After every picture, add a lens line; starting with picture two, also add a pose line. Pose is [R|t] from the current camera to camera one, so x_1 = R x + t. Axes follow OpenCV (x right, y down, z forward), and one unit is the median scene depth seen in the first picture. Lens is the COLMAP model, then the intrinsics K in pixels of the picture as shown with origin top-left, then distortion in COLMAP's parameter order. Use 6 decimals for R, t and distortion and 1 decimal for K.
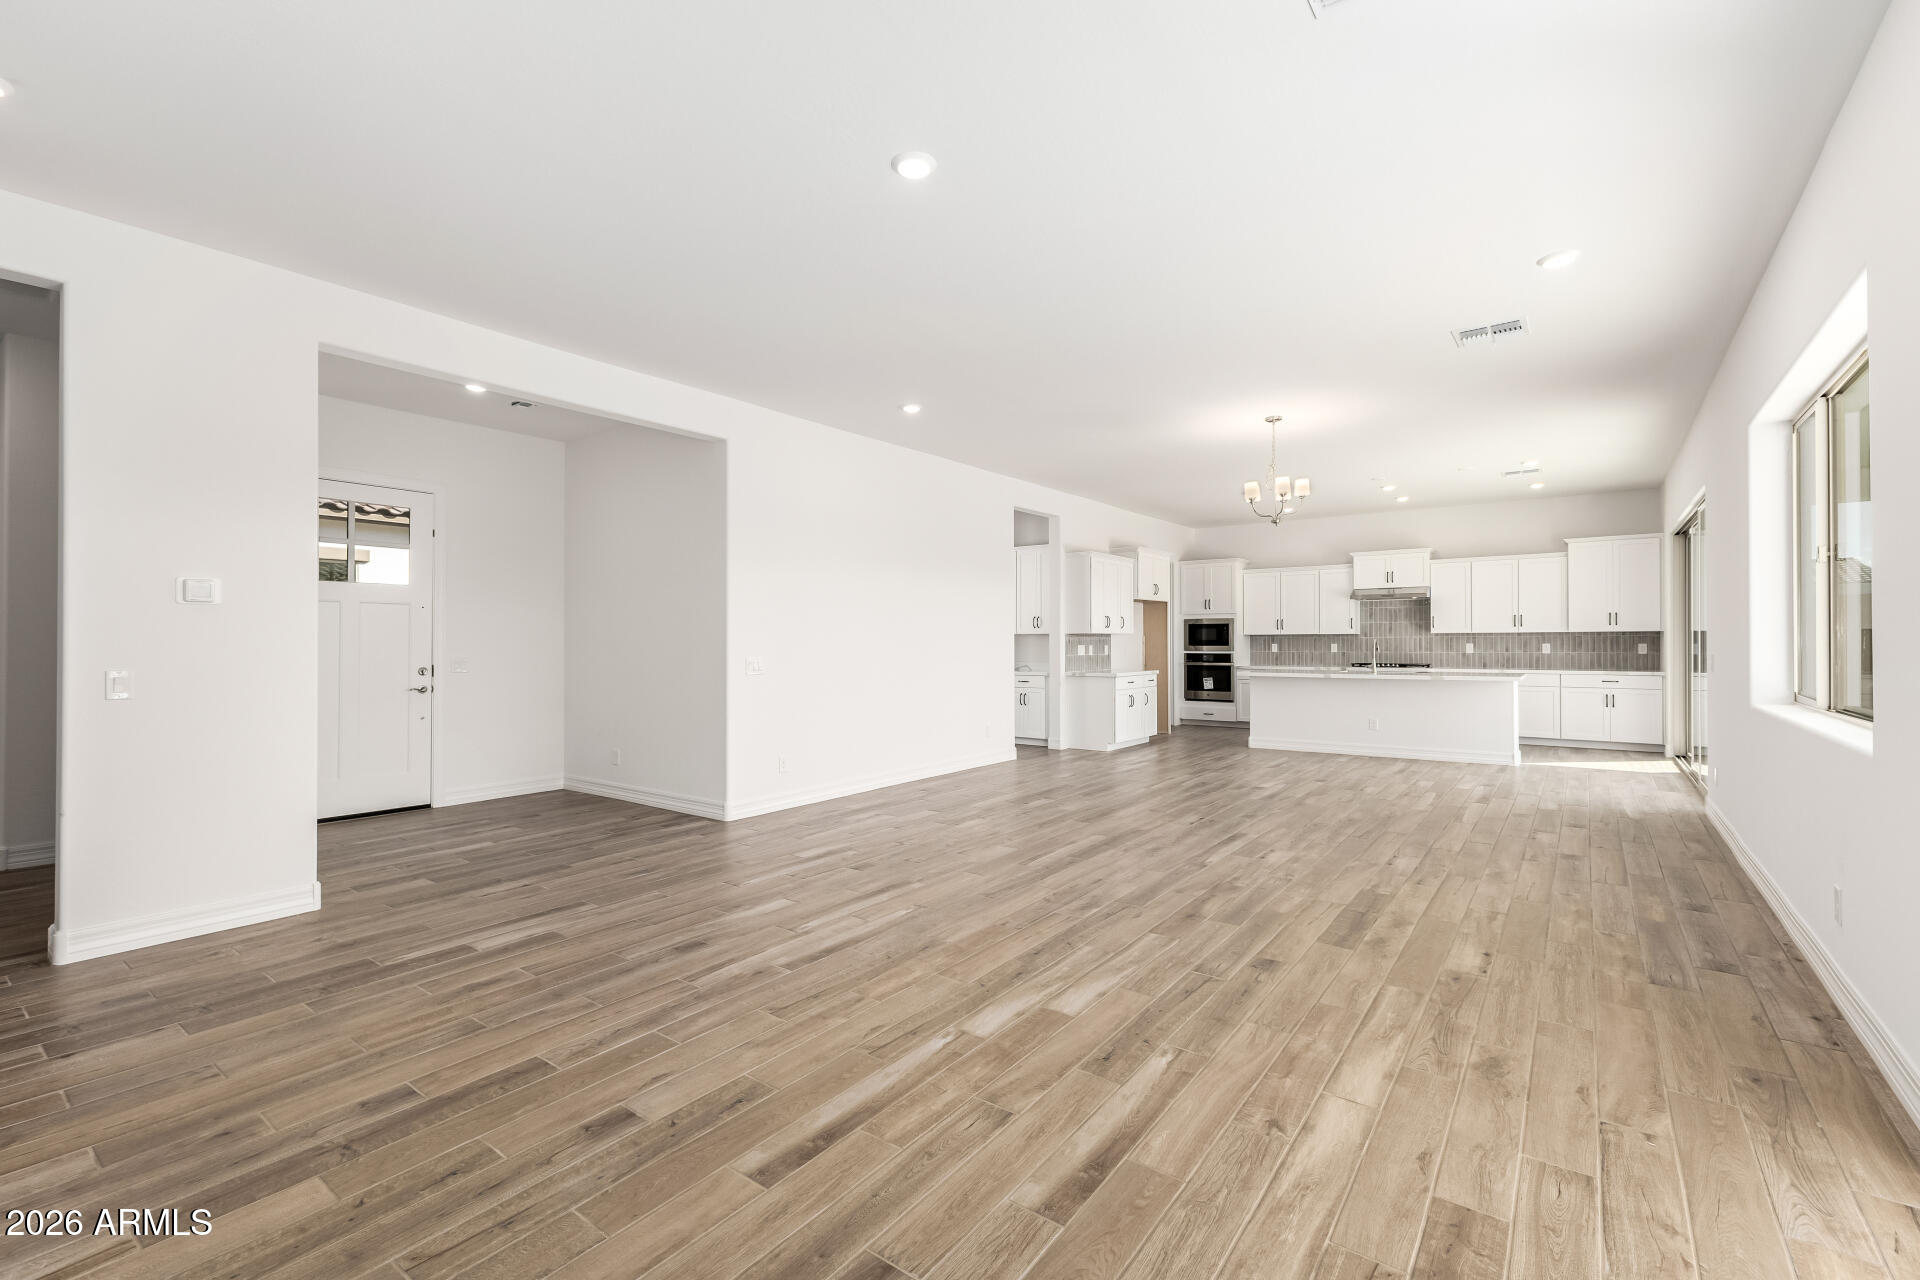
lens RADIAL K [[831.9, 0, 955.8], [0, 831.9, 638.0], [0, 0, 1]] dist [0.010874, -0.001583]
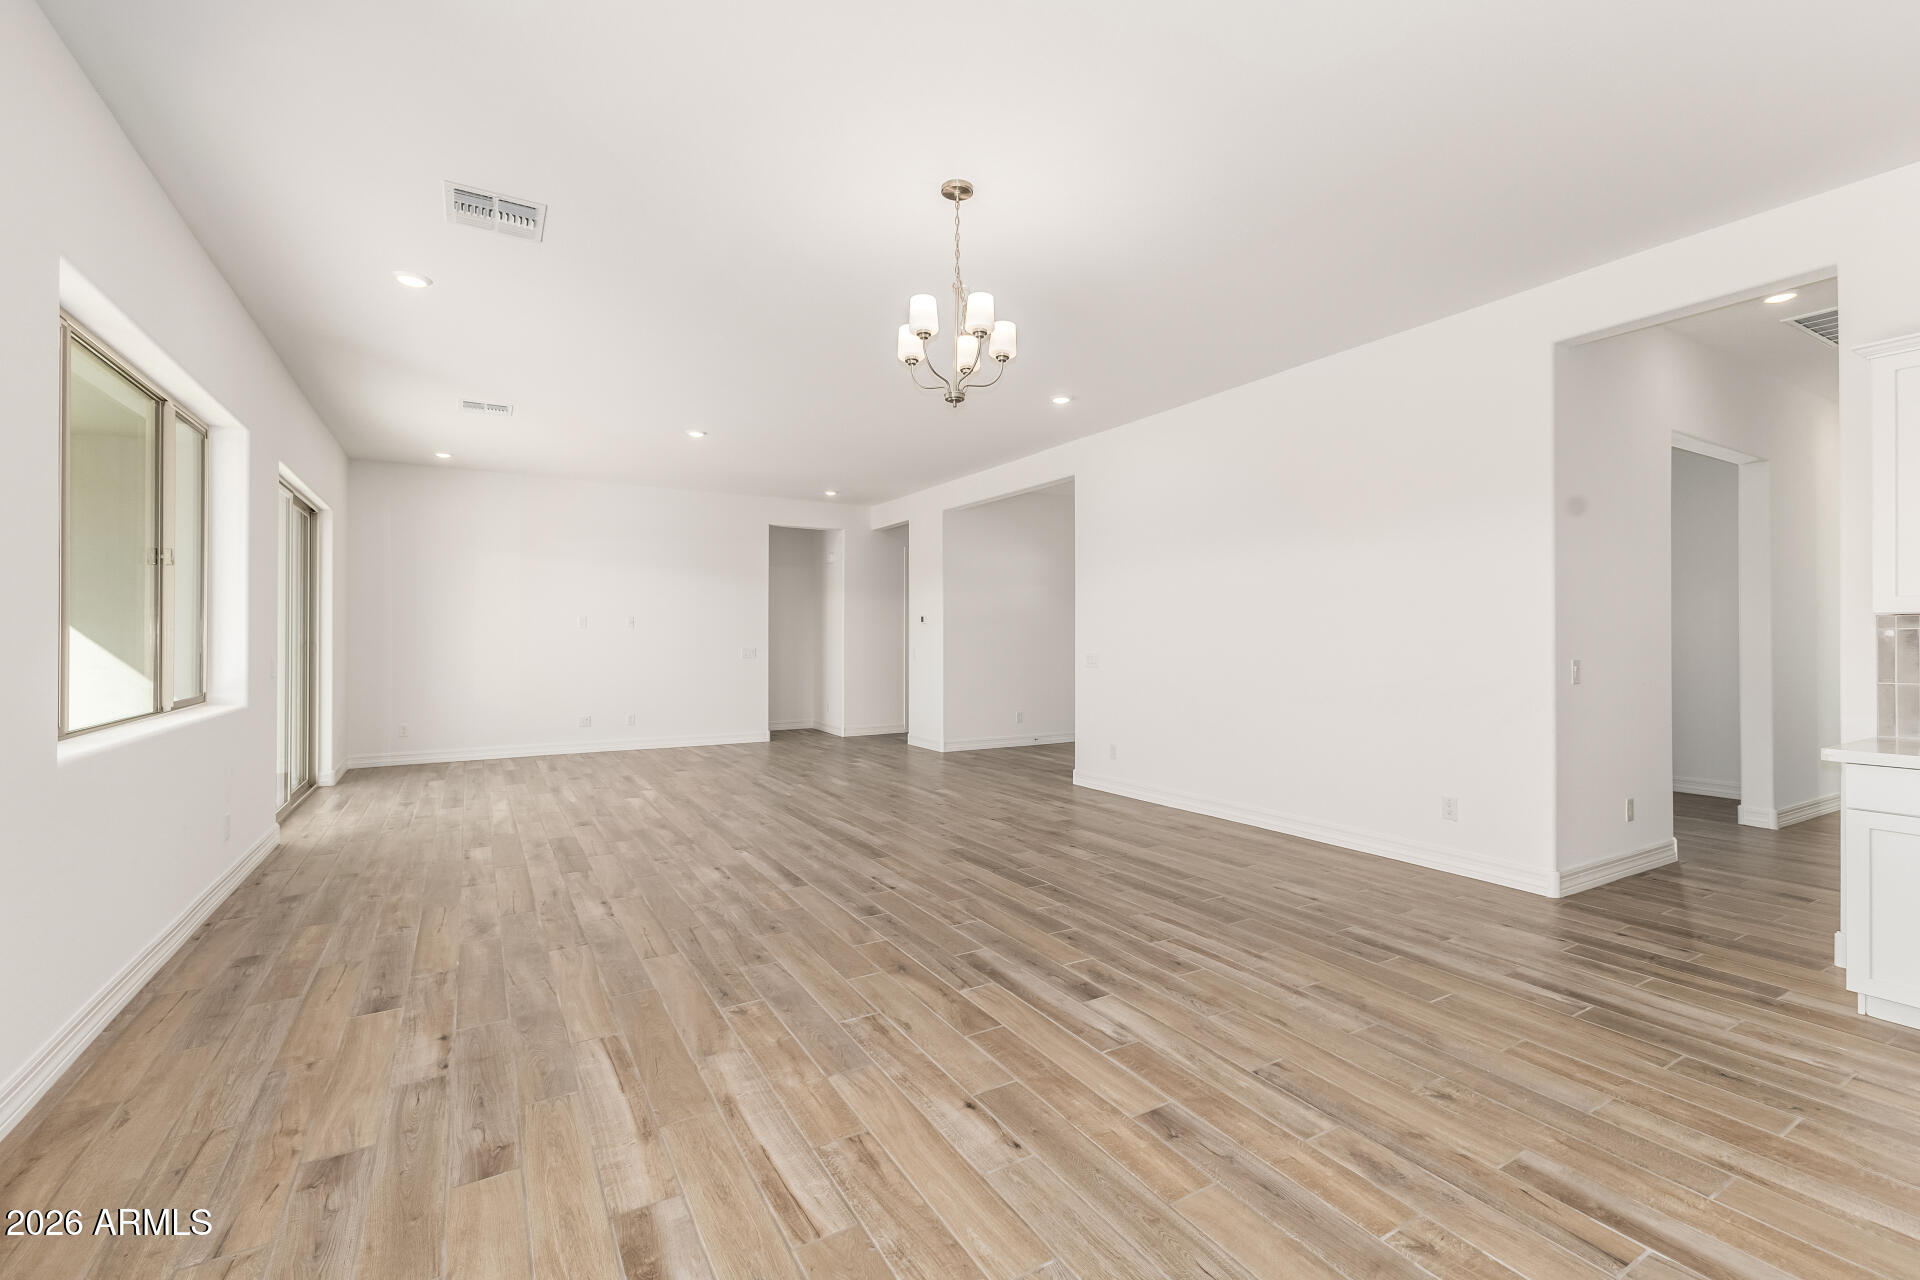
lens RADIAL K [[831.9, 0, 968.9], [0, 831.9, 643.9], [0, 0, 1]] dist [0.010874, -0.001583]
pose [[-0.379052, 0.009919, -0.925322, 0.557474], [0.006341, 0.999947, 0.008122, 0.000950], [0.925354, -0.002789, -0.379094, 0.799200]]
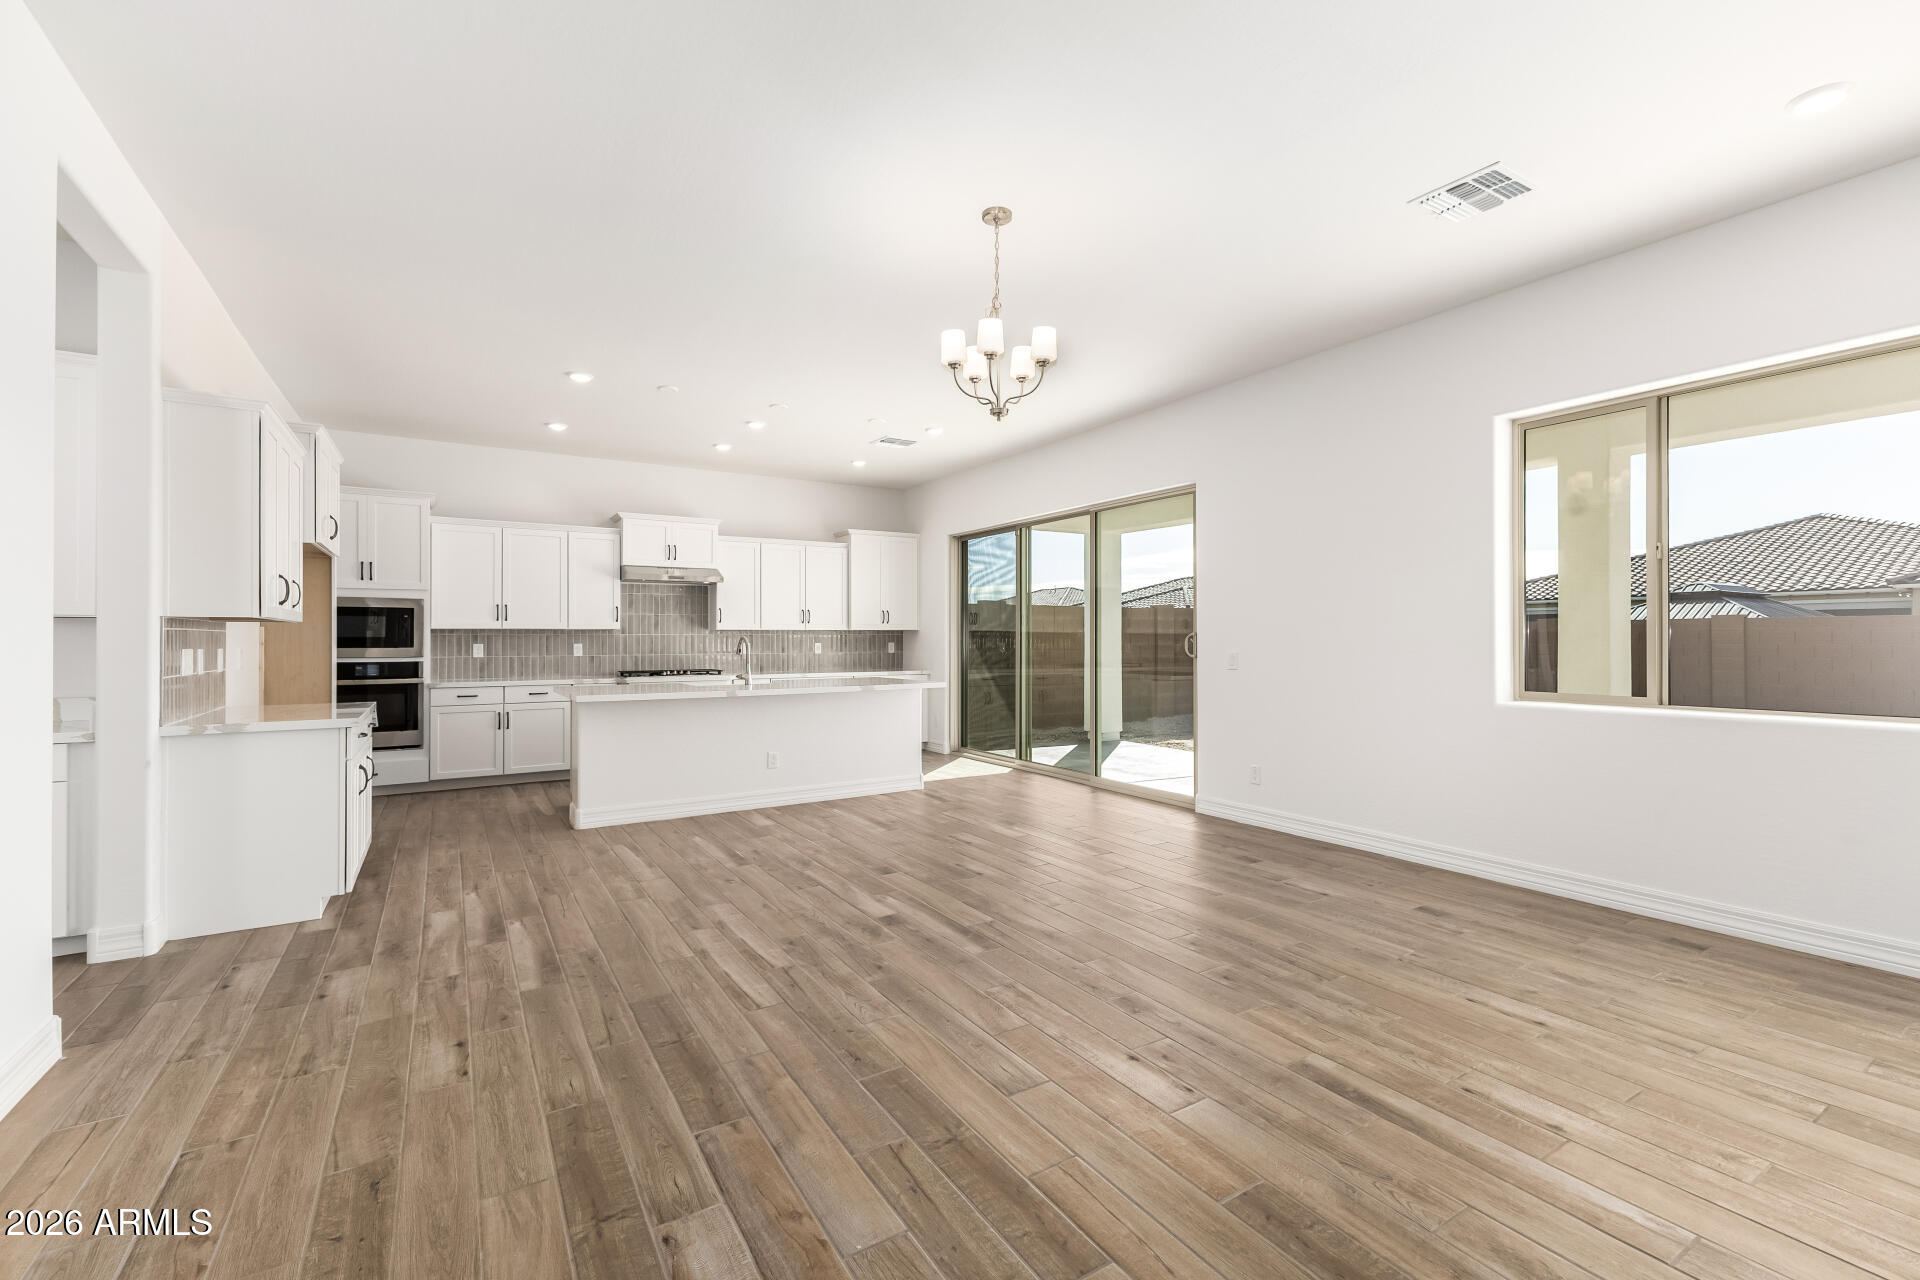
lens RADIAL K [[831.9, 0, 974.9], [0, 831.9, 632.4], [0, 0, 1]] dist [0.010874, -0.001583]
pose [[0.353795, 0.009500, 0.935275, -0.077162], [-0.002651, 0.999955, -0.009154, 0.003499], [-0.935319, 0.000759, 0.353804, 0.555415]]
